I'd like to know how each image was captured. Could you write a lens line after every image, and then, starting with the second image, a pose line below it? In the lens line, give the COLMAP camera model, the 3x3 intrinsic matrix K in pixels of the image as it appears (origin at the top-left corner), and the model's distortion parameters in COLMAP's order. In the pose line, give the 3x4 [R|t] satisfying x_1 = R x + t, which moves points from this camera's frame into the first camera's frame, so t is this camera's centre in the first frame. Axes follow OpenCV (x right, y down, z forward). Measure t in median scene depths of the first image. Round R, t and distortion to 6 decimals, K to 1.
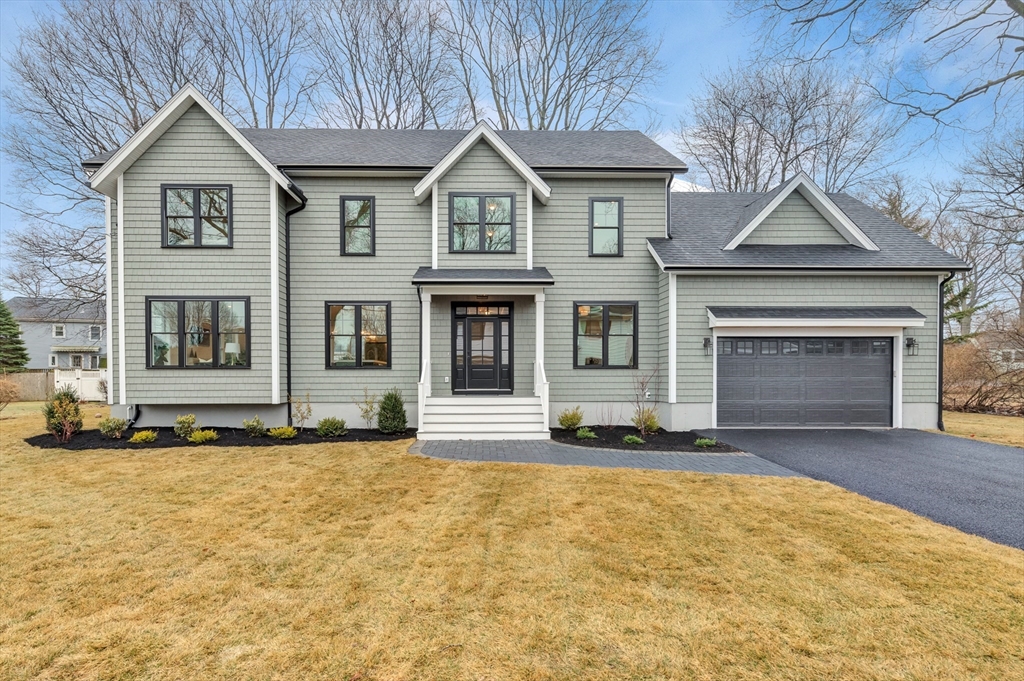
lens RADIAL K [[439.7, 0, 495.6], [0, 439.7, 379.1], [0, 0, 1]] dist [0.000778, -0.000334]
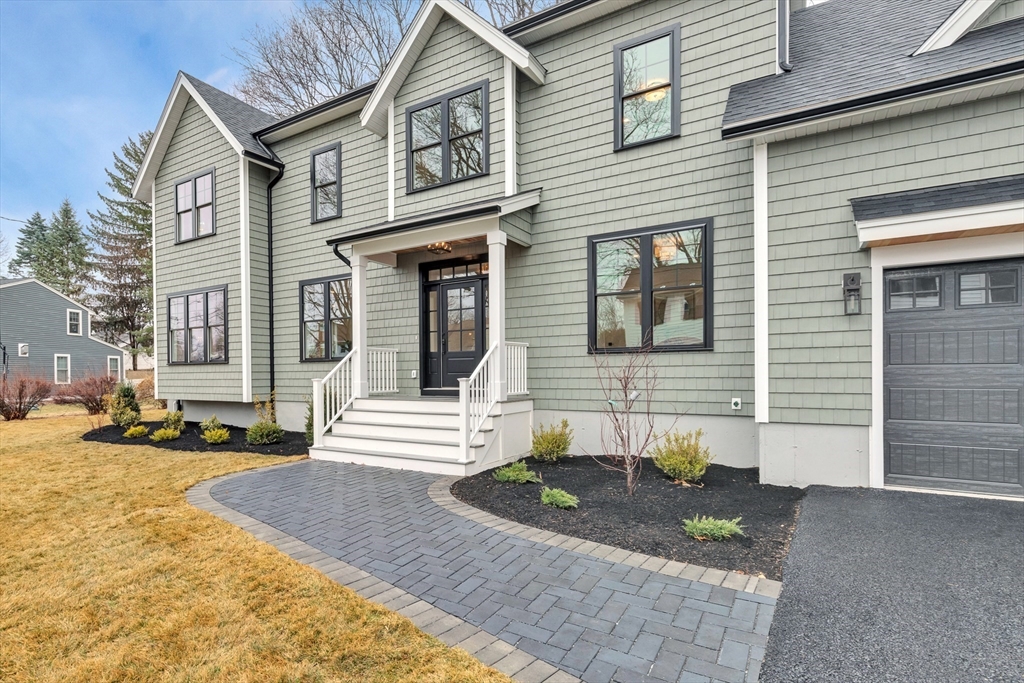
lens RADIAL K [[501.9, 0, 463.3], [0, 501.9, 373.6], [0, 0, 1]] dist [0.003378, -0.000626]
pose [[0.844685, -0.005391, -0.535237, 0.414276], [0.005754, 0.999983, -0.000991, 0.001739], [0.535233, -0.002243, 0.844701, 0.379434]]
